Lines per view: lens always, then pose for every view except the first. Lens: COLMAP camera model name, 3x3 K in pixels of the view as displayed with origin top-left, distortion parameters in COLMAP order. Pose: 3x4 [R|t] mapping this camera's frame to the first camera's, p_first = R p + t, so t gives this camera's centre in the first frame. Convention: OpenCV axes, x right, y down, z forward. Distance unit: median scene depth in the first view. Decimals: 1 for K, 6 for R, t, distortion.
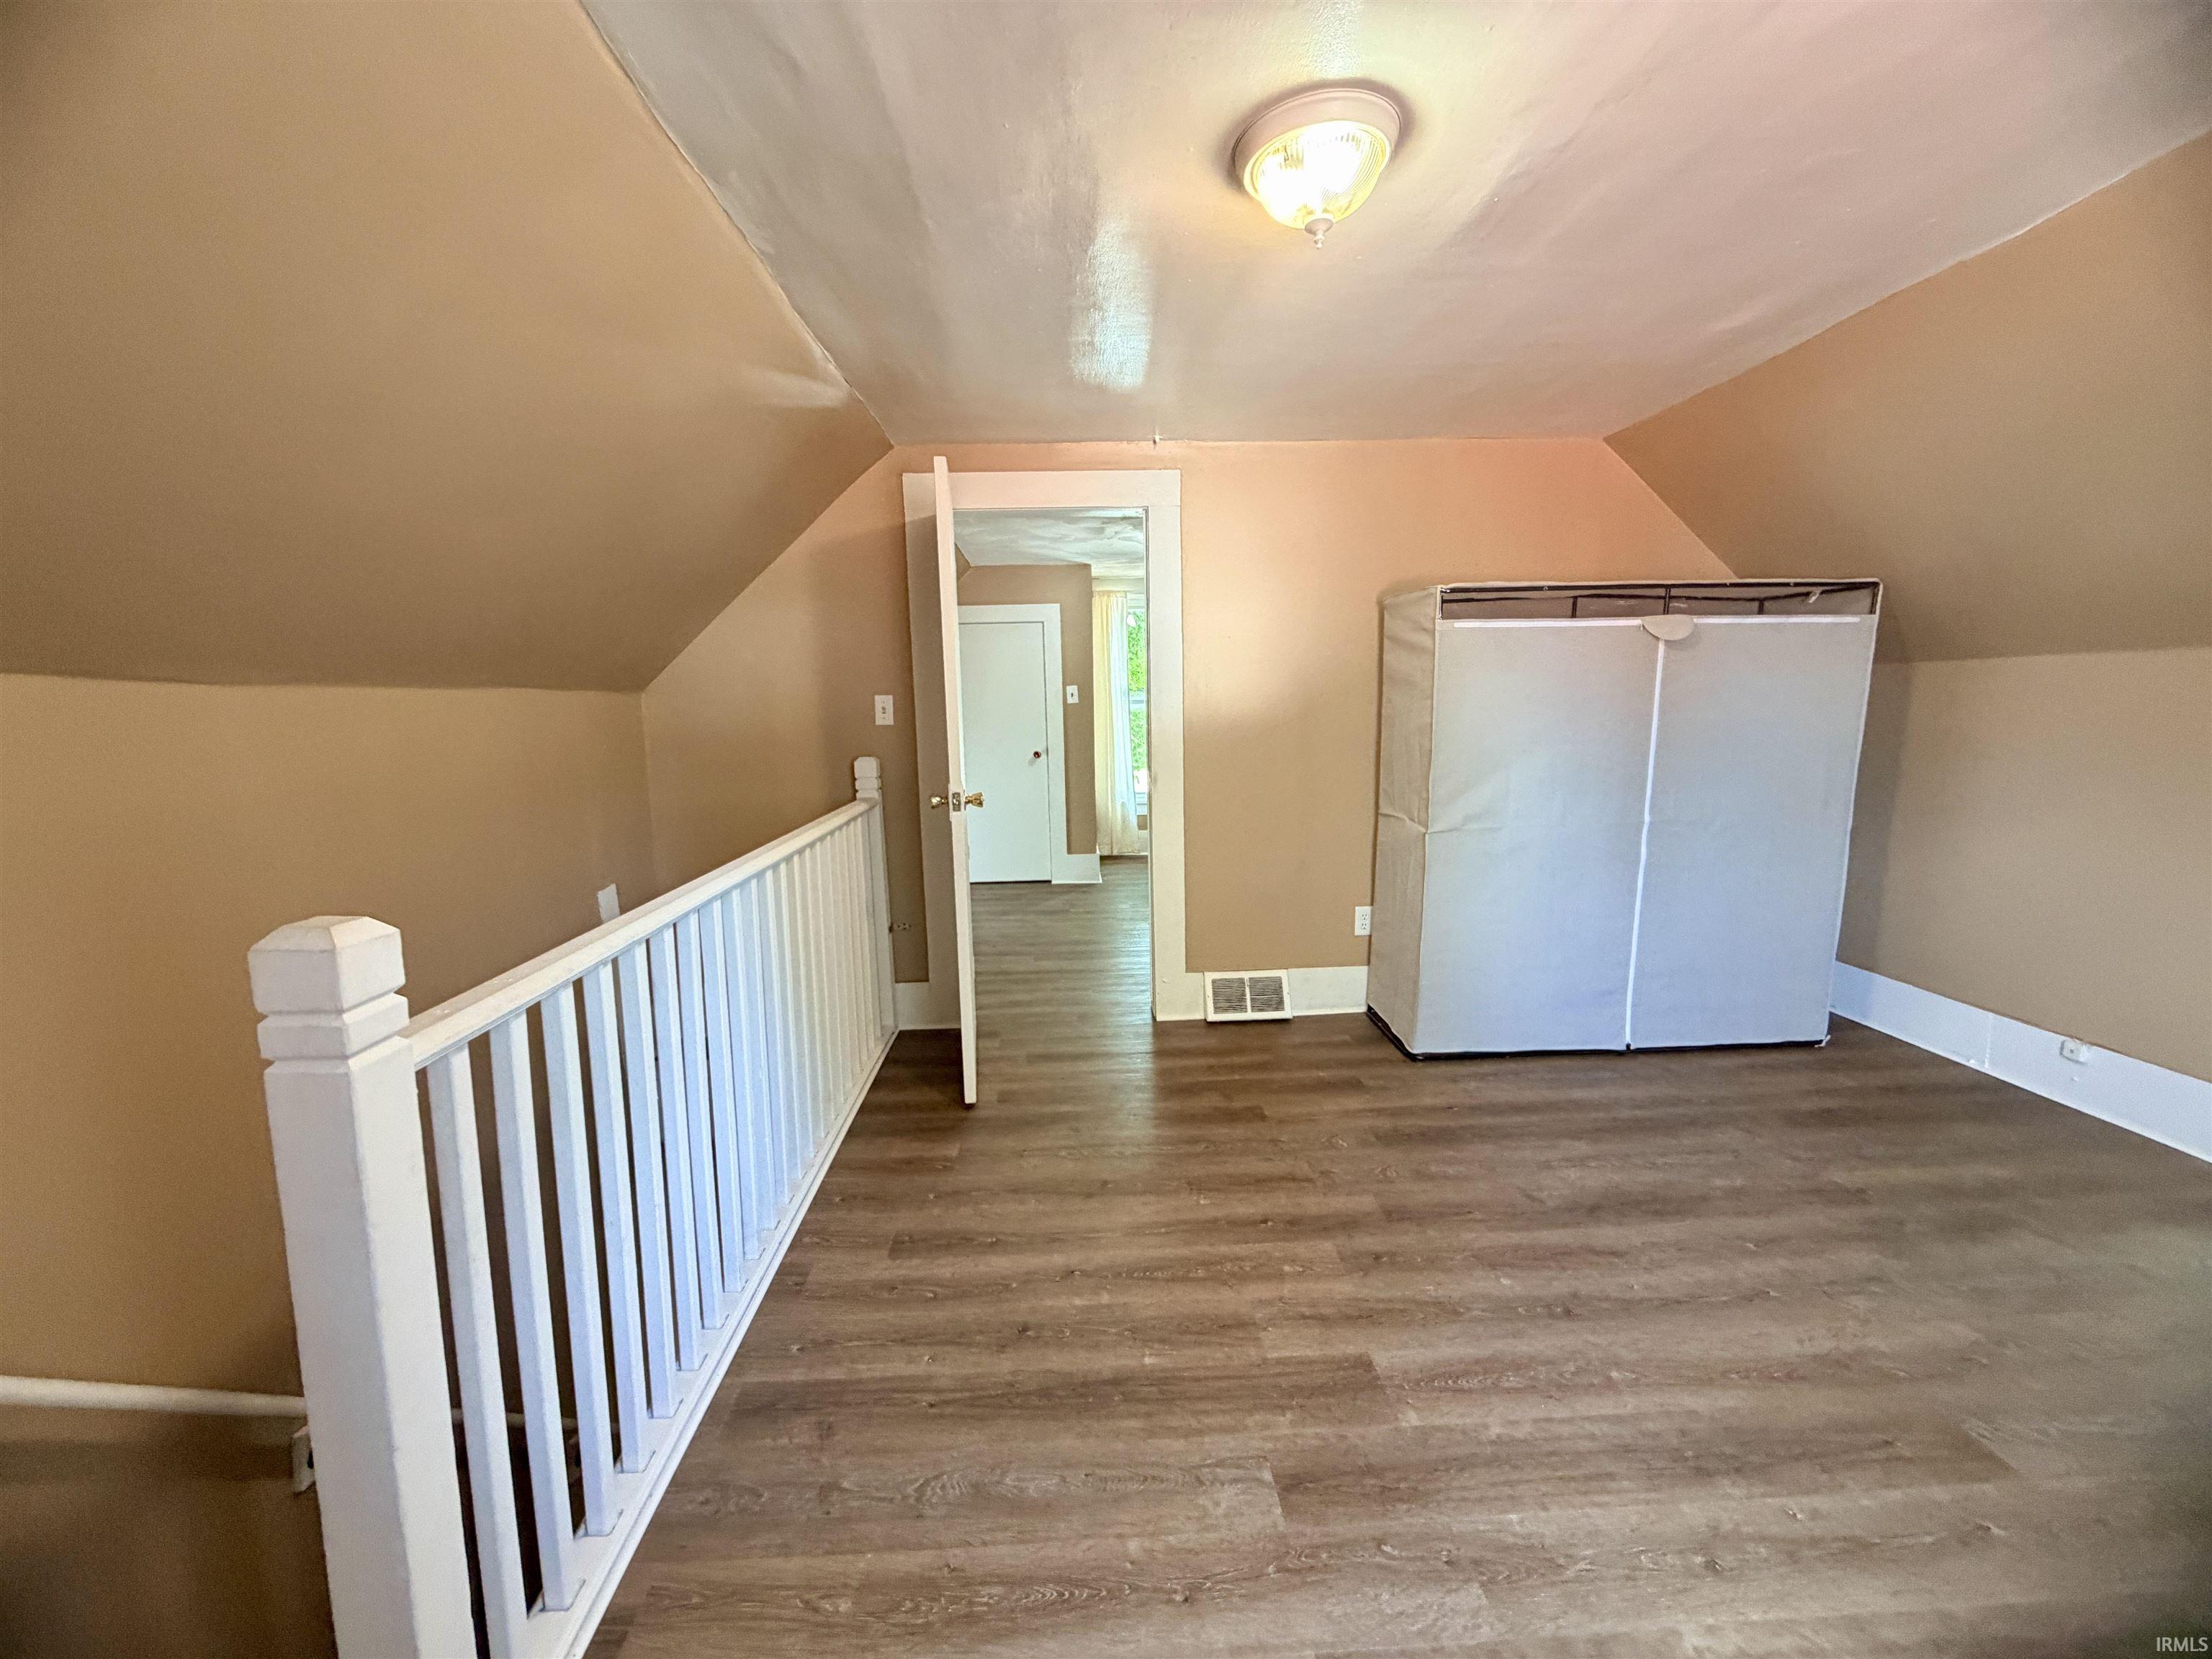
lens RADIAL K [[885.0, 0, 1098.7], [0, 885.0, 824.2], [0, 0, 1]] dist [-0.000936, 0.000171]
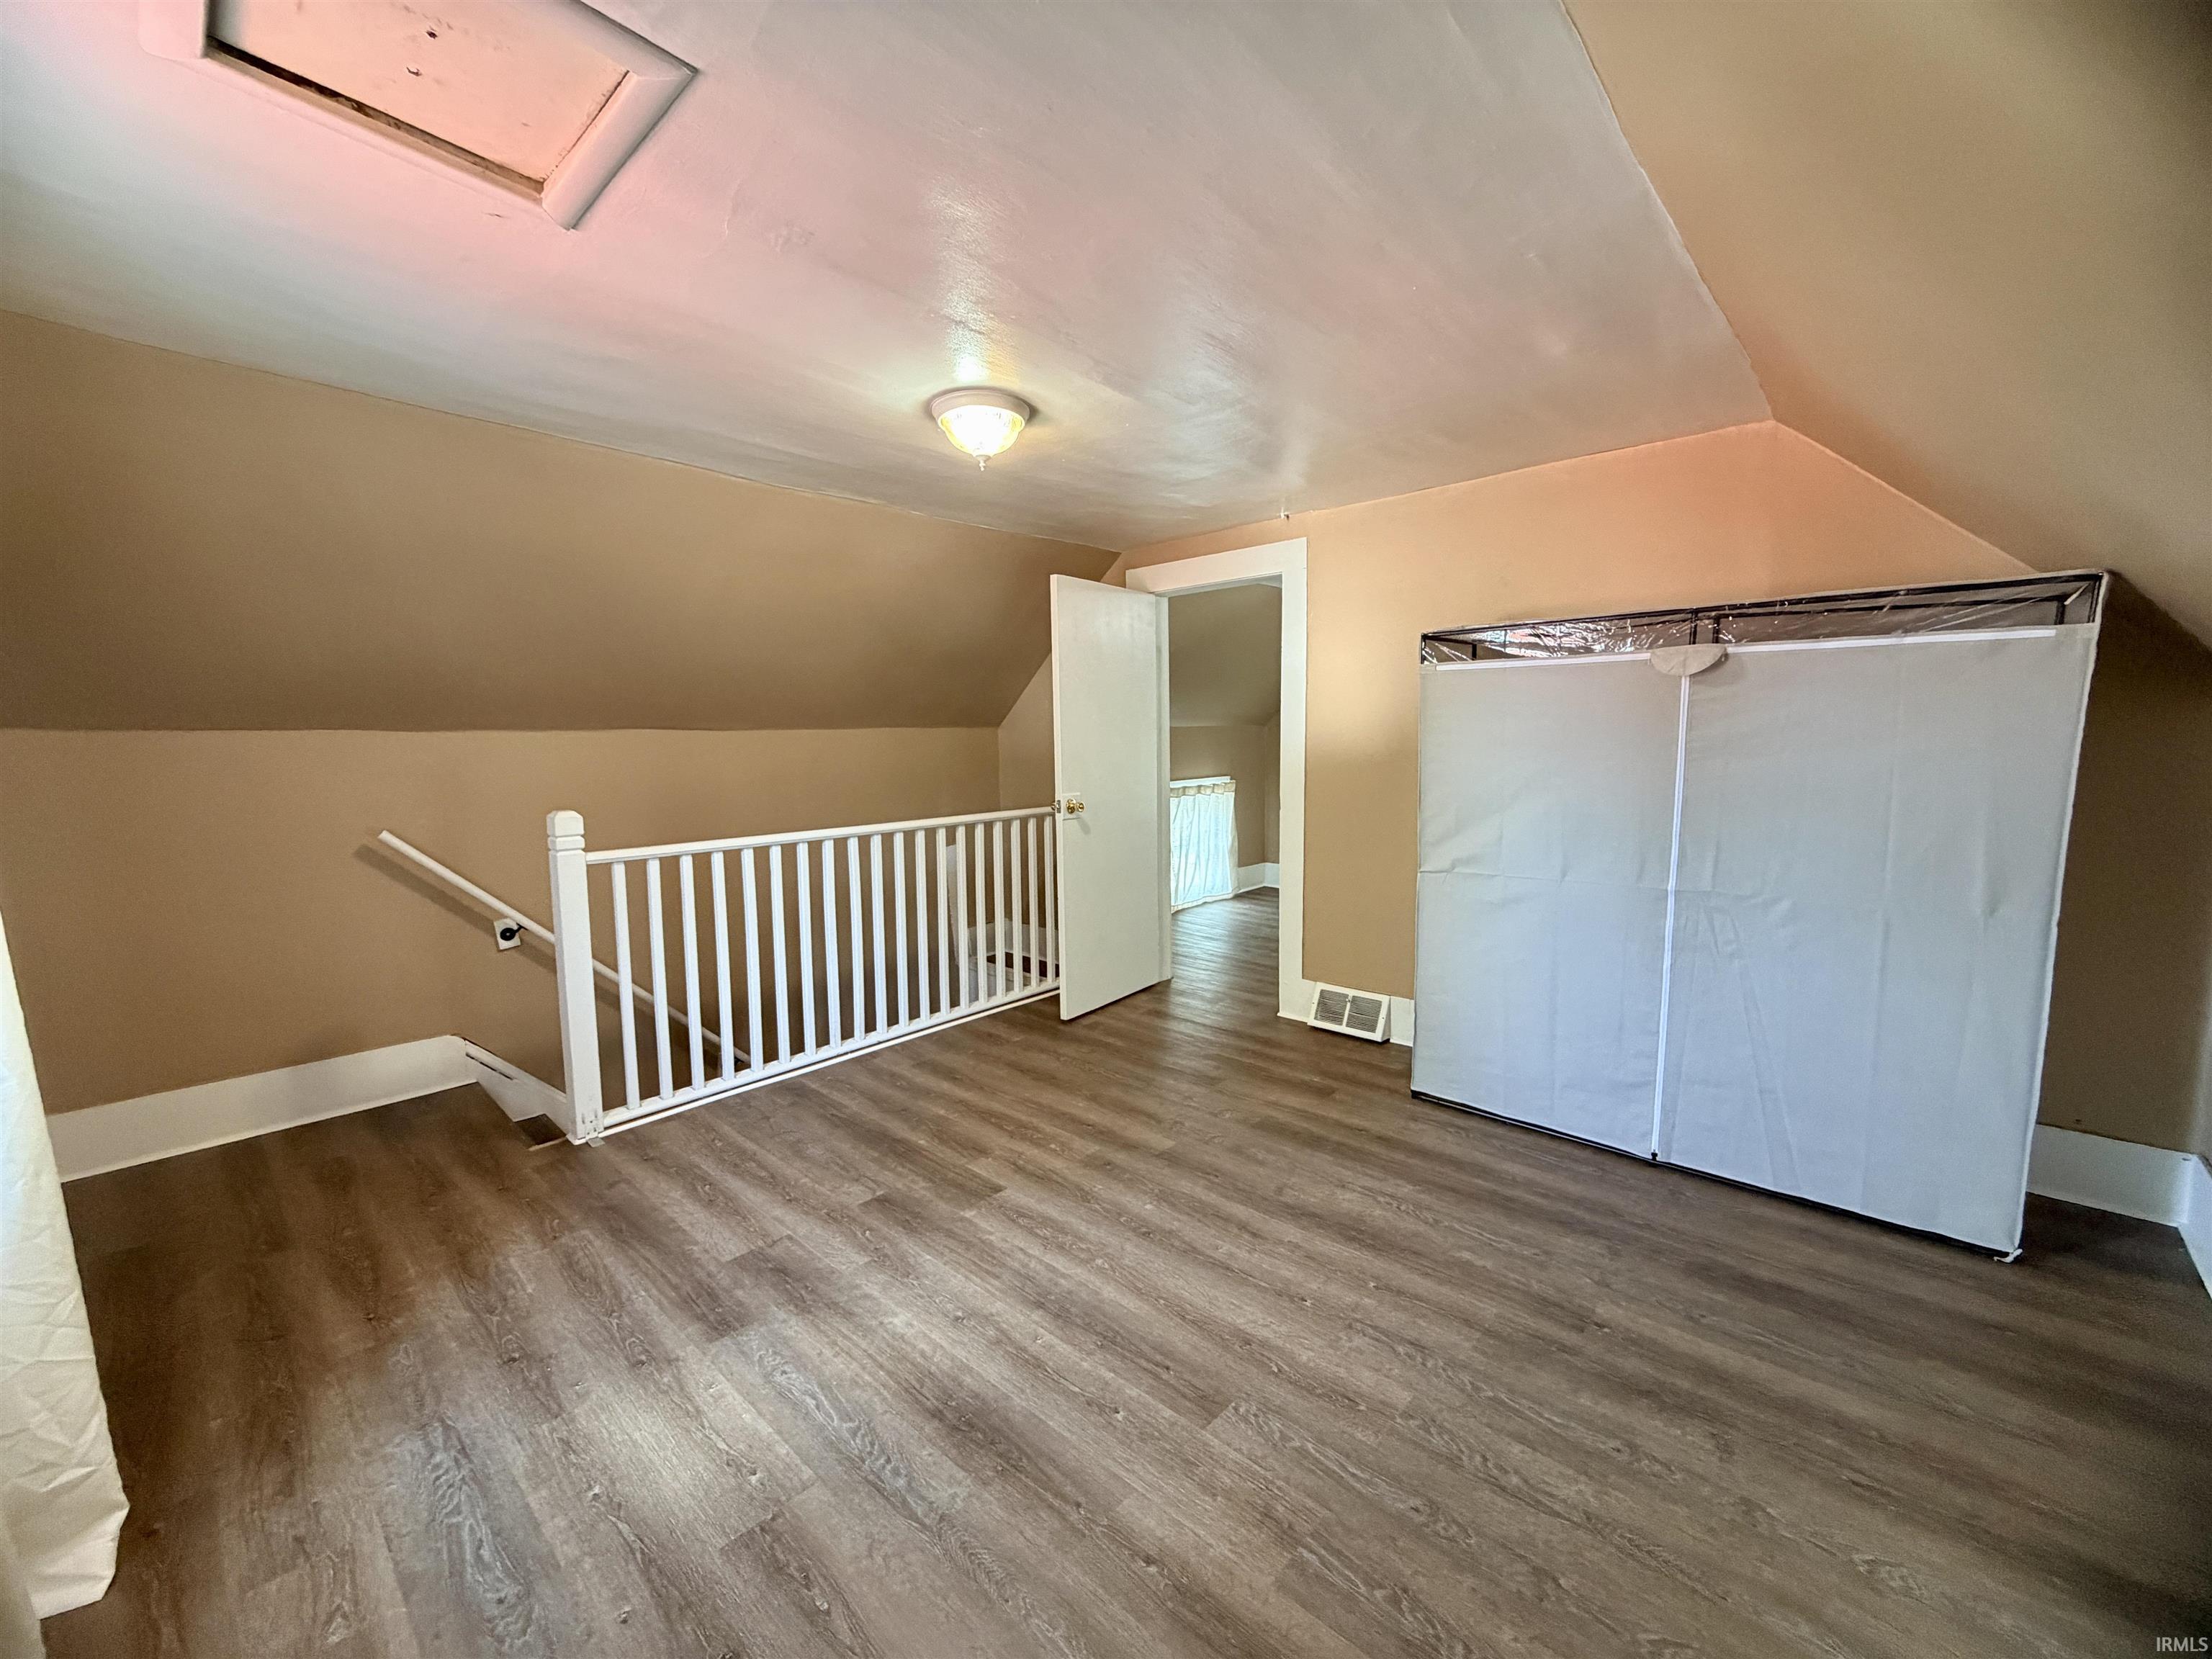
lens RADIAL K [[885.0, 0, 1102.3], [0, 885.0, 830.9], [0, 0, 1]] dist [-0.000936, 0.000171]
pose [[0.703038, 0.087958, -0.705692, 0.994360], [-0.096500, 0.994943, 0.027873, -0.036345], [0.704574, 0.048504, 0.707971, 0.025691]]
